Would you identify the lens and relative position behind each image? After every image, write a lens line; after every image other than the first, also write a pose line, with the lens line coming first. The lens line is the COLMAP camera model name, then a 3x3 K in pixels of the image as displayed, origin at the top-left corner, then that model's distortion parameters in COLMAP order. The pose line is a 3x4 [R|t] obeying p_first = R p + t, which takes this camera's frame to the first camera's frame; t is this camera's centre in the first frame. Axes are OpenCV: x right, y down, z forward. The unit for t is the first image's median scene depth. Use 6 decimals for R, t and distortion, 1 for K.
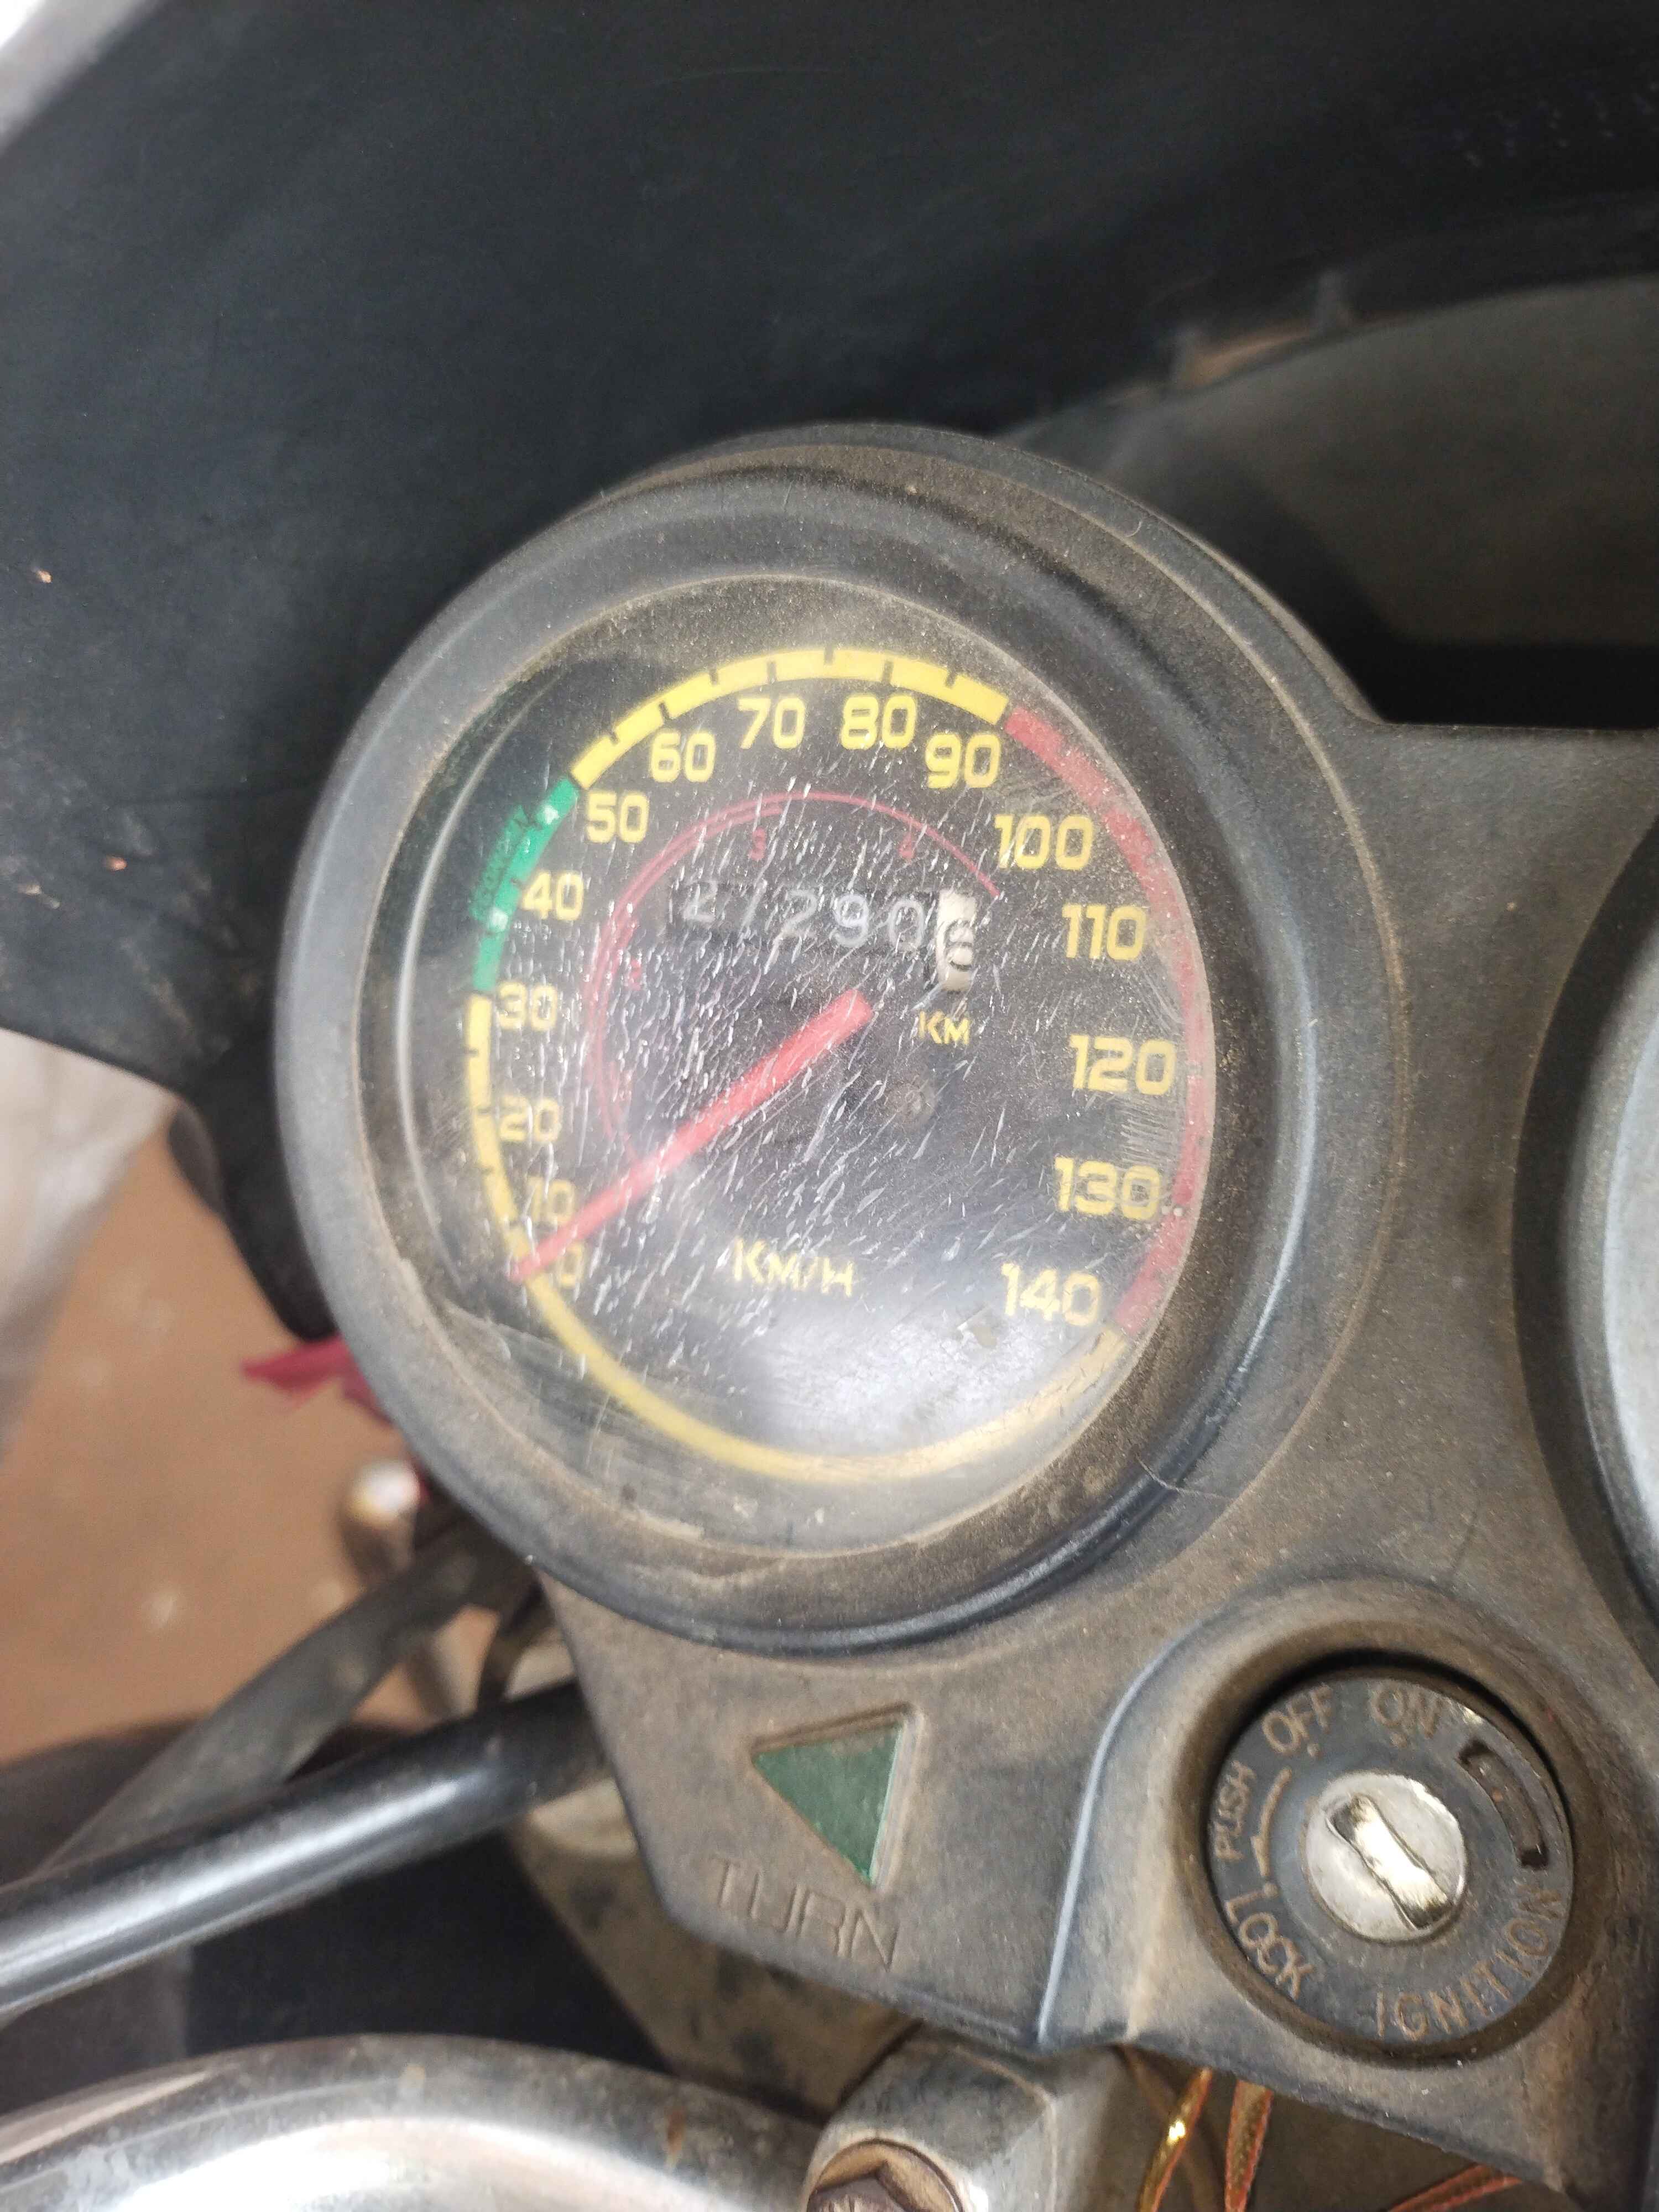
lens RADIAL K [[1709.5, 0, 822.4], [0, 1709.5, 1114.1], [0, 0, 1]] dist [0.028322, -0.103297]
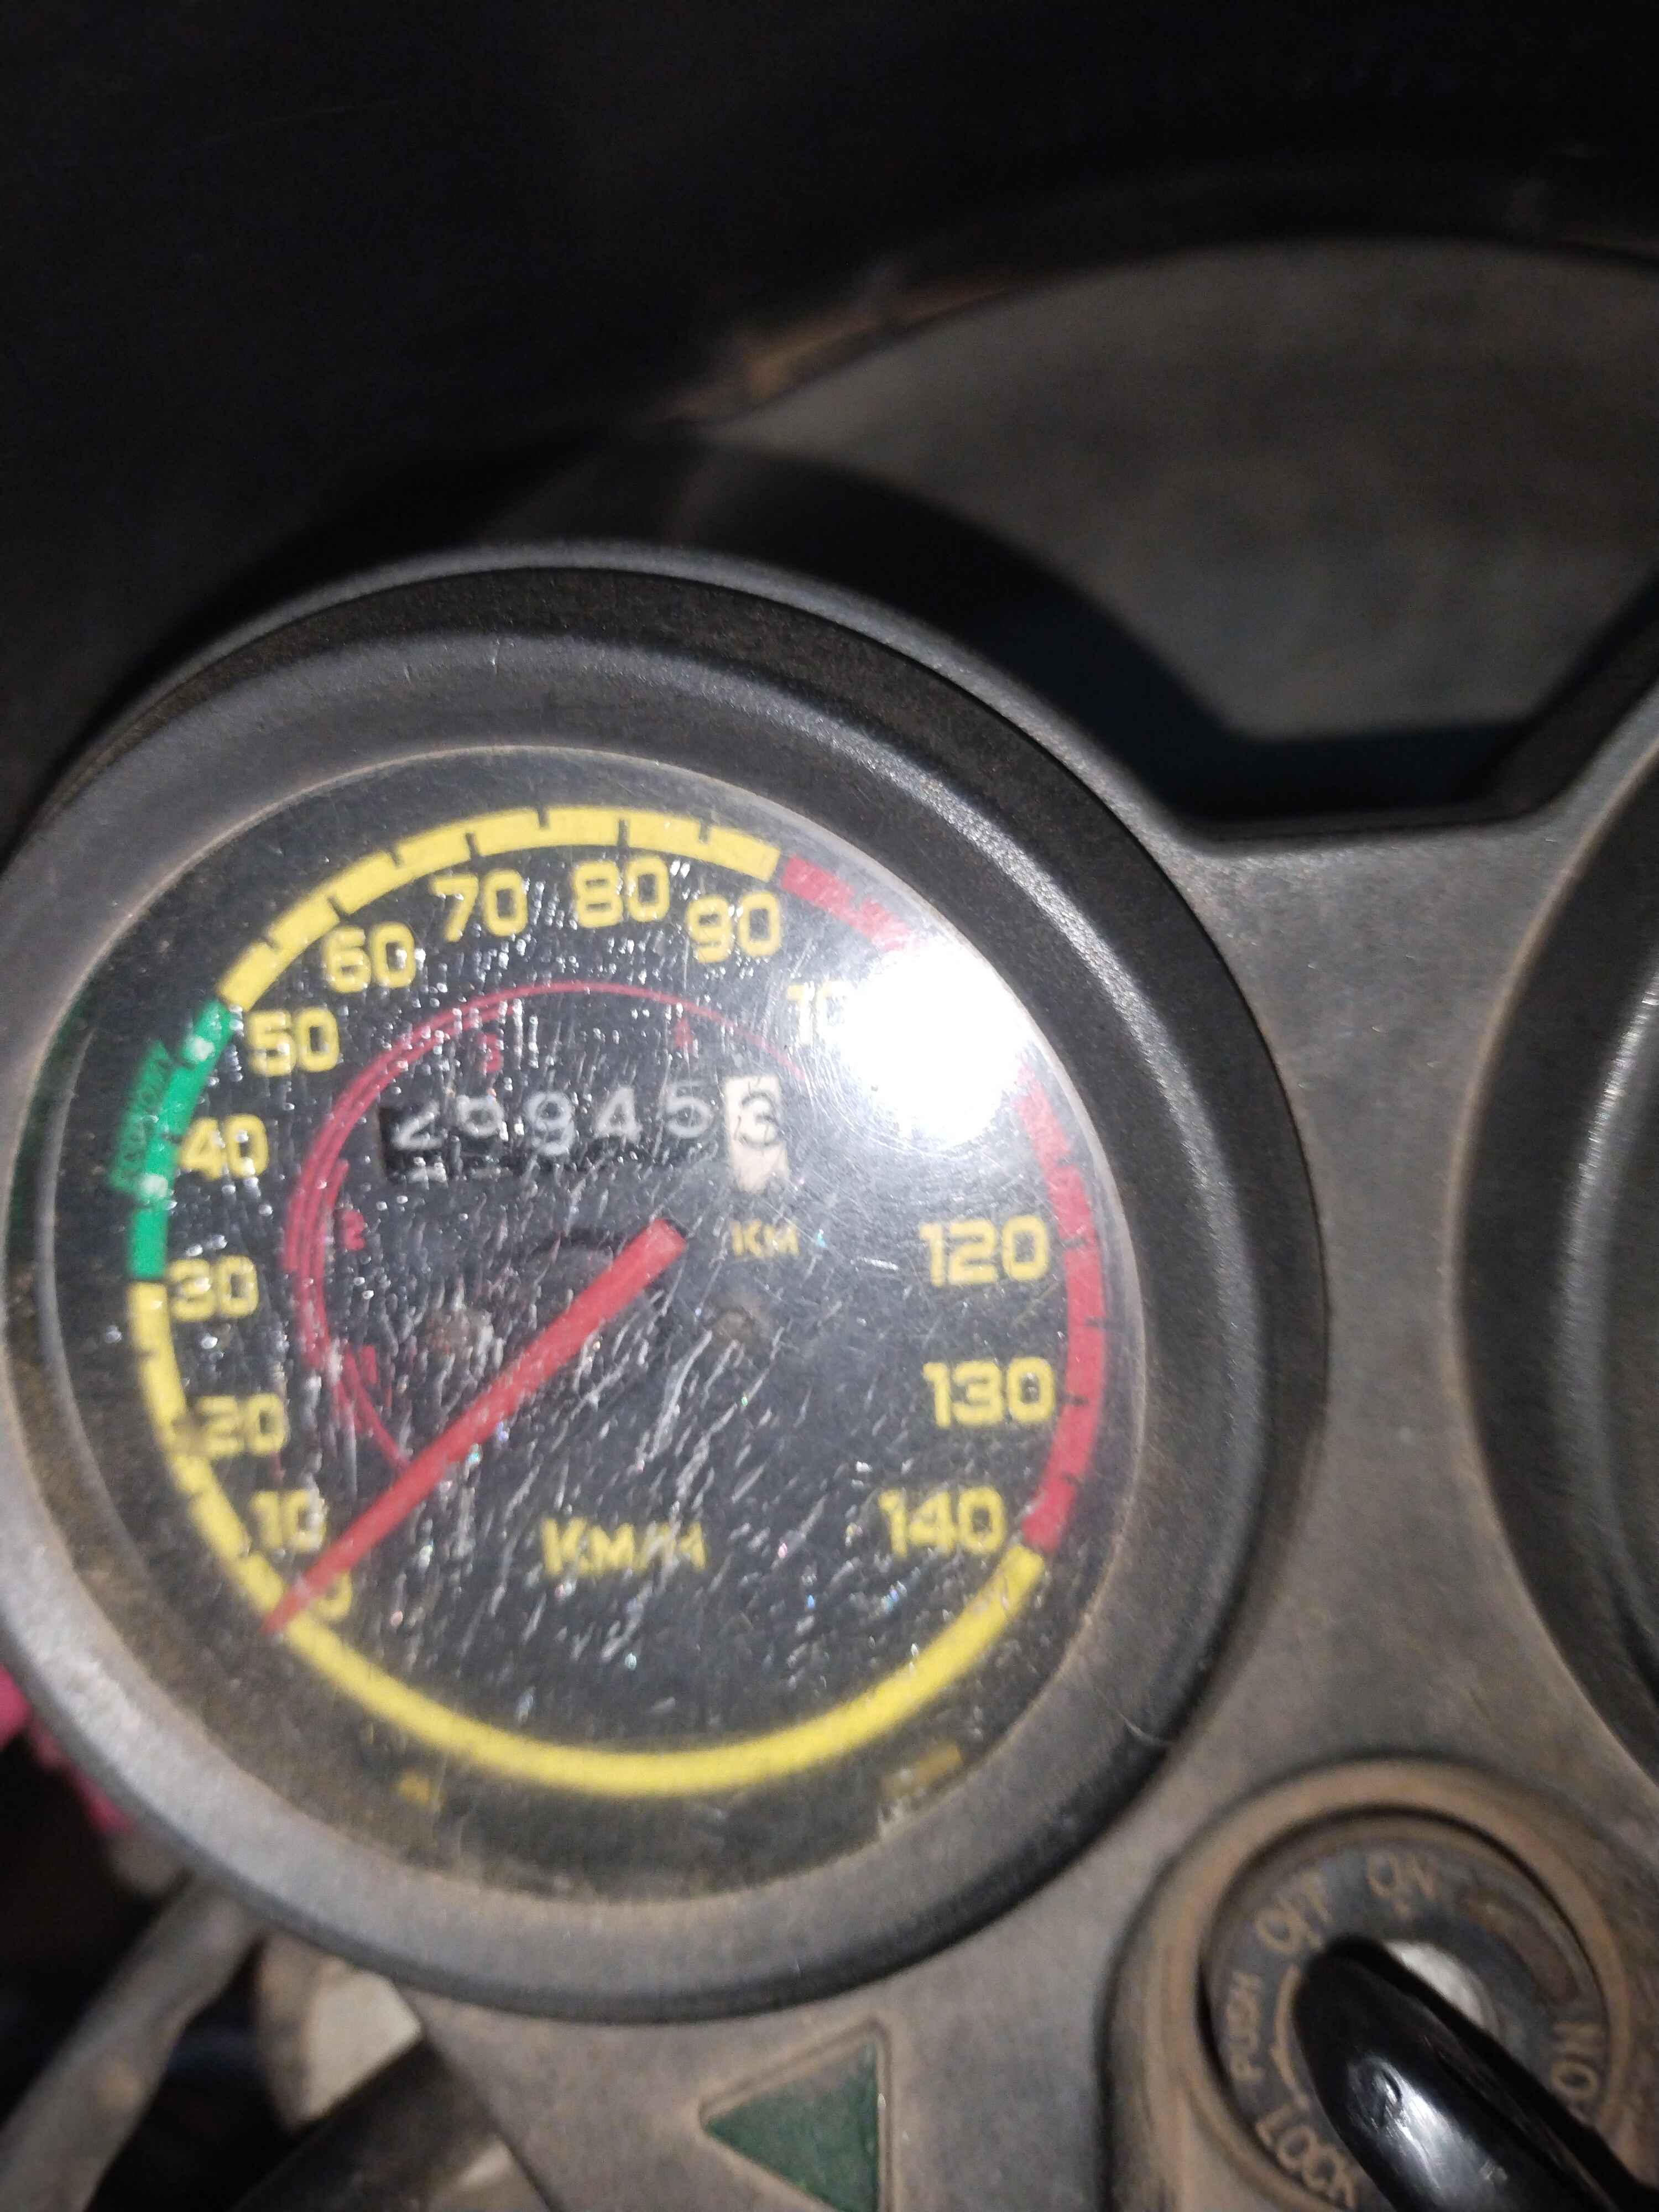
lens RADIAL K [[1709.5, 0, 832.4], [0, 1709.5, 1118.1], [0, 0, 1]] dist [0.028322, -0.103297]
pose [[0.944850, -0.186478, 0.269231, -0.115642], [0.180754, 0.982446, 0.046128, -0.144003], [-0.273106, 0.005081, 0.961970, 0.180816]]
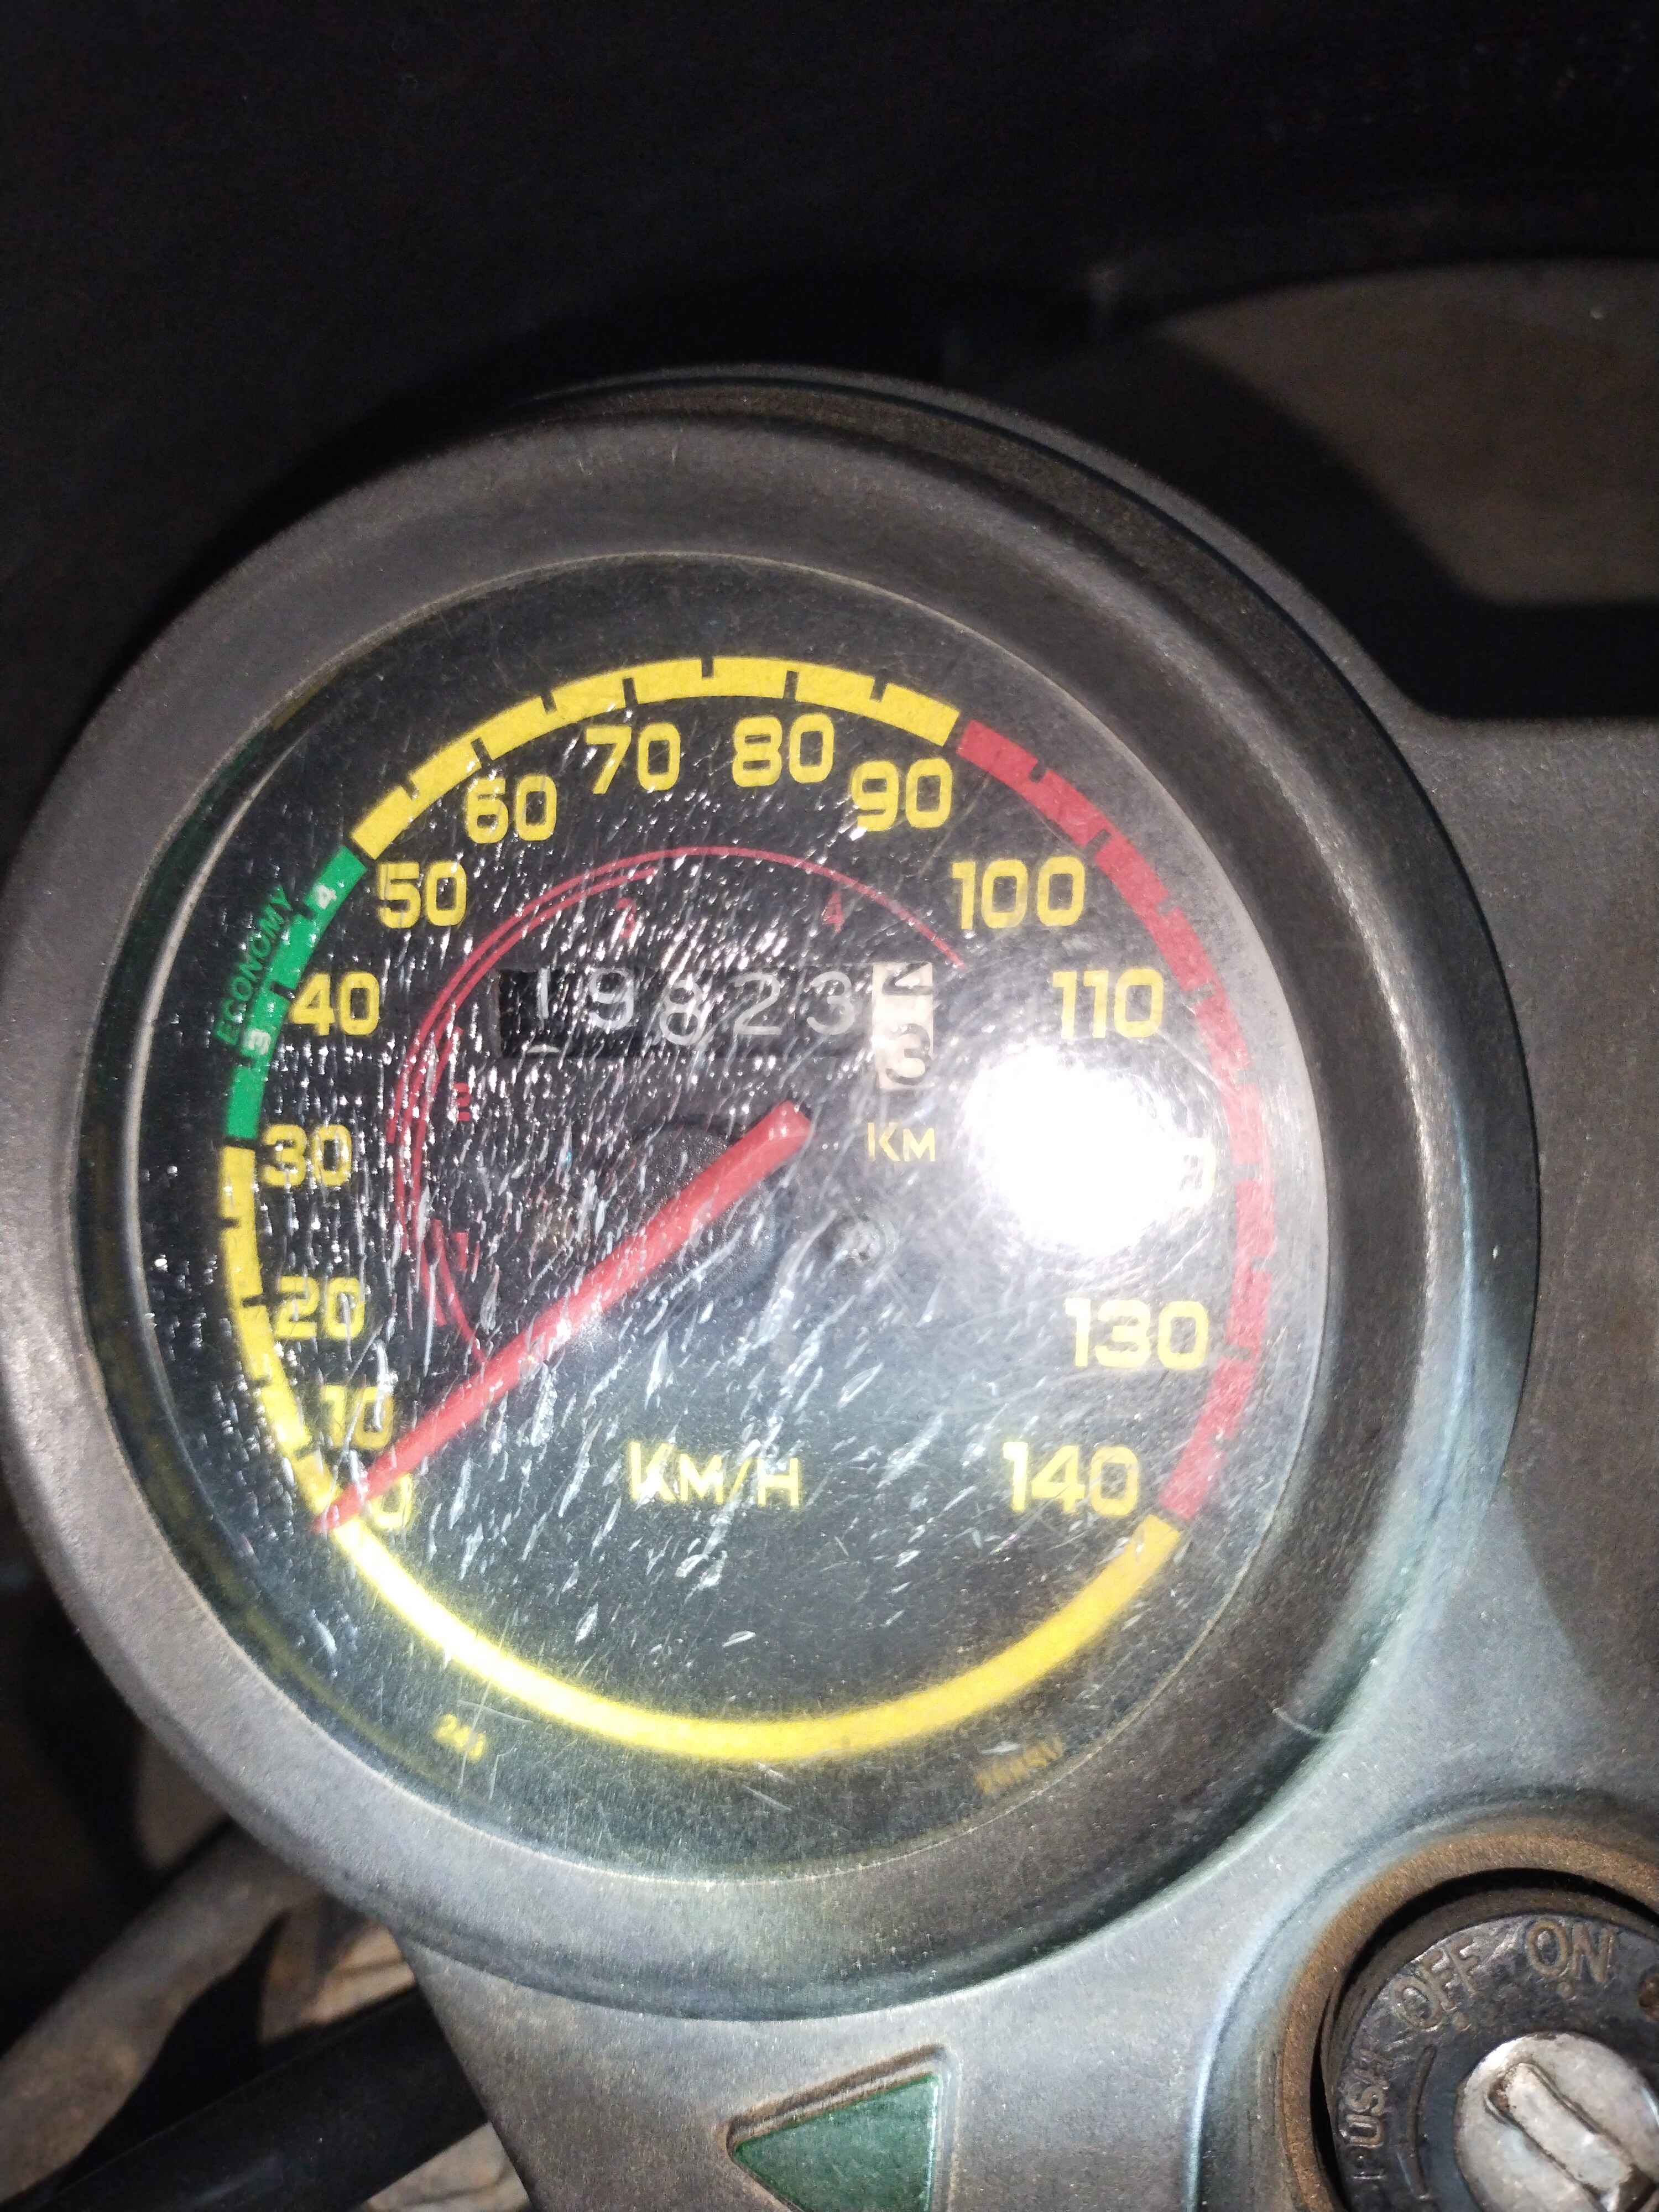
lens RADIAL K [[1709.5, 0, 847.7], [0, 1709.5, 1115.2], [0, 0, 1]] dist [0.028322, -0.103297]
pose [[0.973491, -0.076779, 0.215454, -0.118618], [0.087584, 0.995311, -0.041046, -0.033500], [-0.211292, 0.058829, 0.975651, 0.261071]]
